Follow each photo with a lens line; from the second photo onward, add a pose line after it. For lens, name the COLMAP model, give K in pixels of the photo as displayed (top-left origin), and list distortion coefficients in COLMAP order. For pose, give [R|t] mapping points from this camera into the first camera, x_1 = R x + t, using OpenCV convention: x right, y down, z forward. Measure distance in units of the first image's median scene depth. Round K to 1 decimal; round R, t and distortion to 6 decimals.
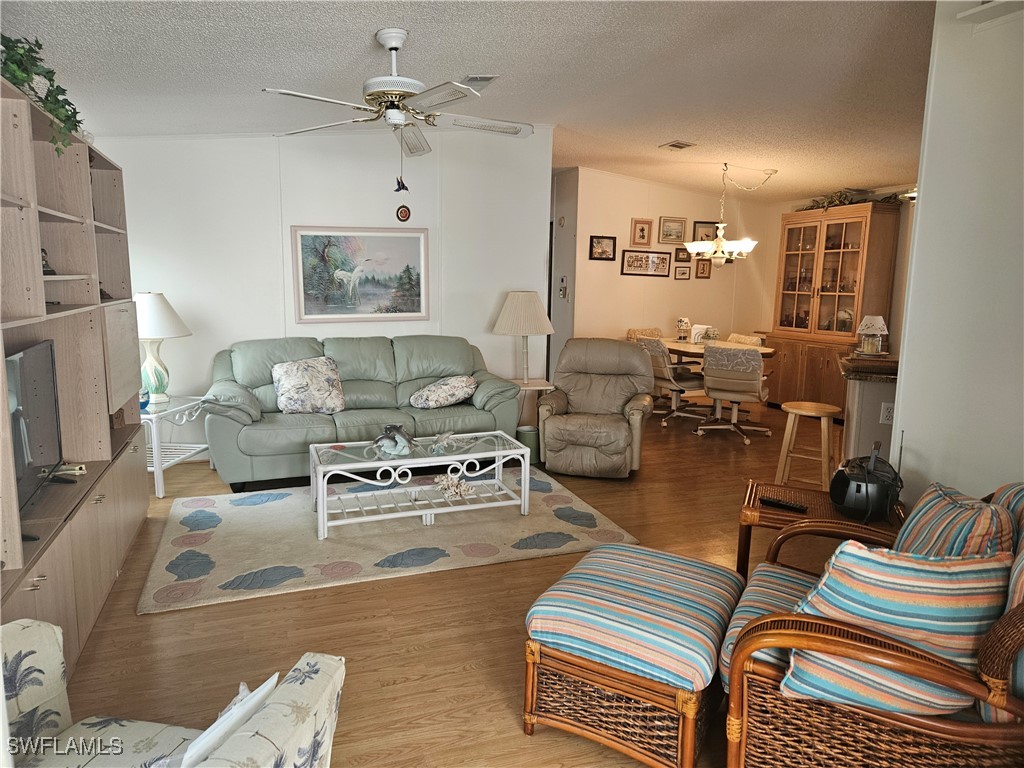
lens RADIAL K [[687.9, 0, 513.8], [0, 687.9, 375.0], [0, 0, 1]] dist [0.073565, -0.057280]
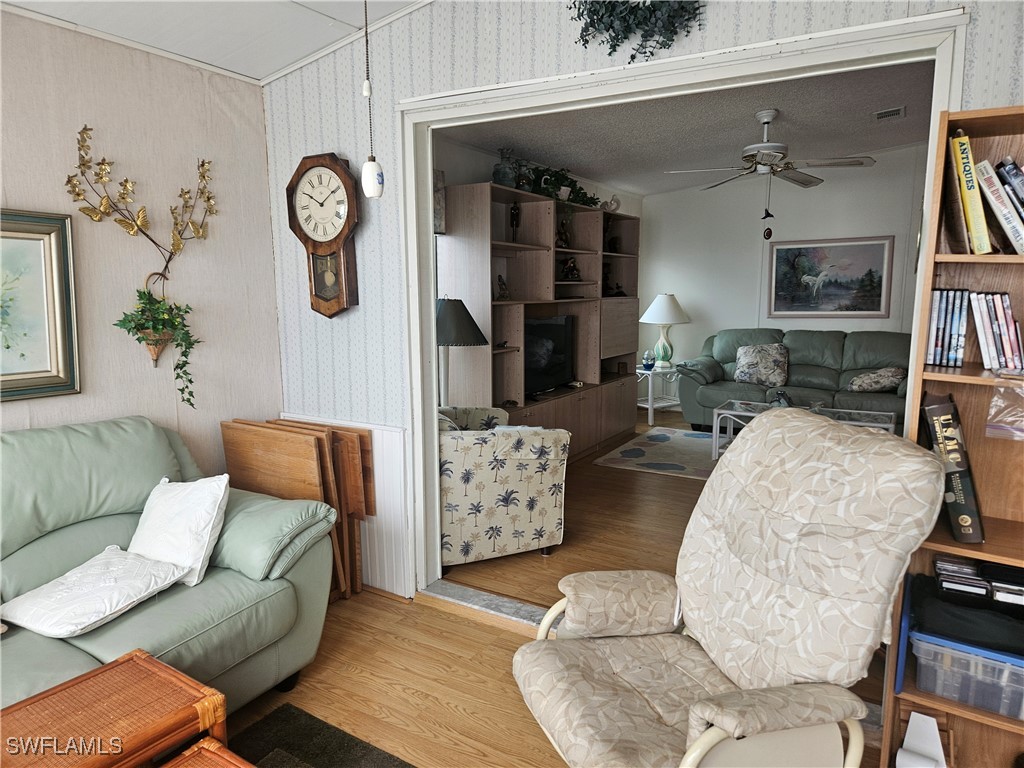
lens RADIAL K [[687.9, 0, 514.3], [0, 687.9, 387.1], [0, 0, 1]] dist [0.073565, -0.057280]
pose [[0.644522, 0.101942, -0.757759, 0.415130], [-0.101136, 0.993730, 0.047665, 0.043912], [0.757867, 0.045916, 0.650791, -0.211894]]
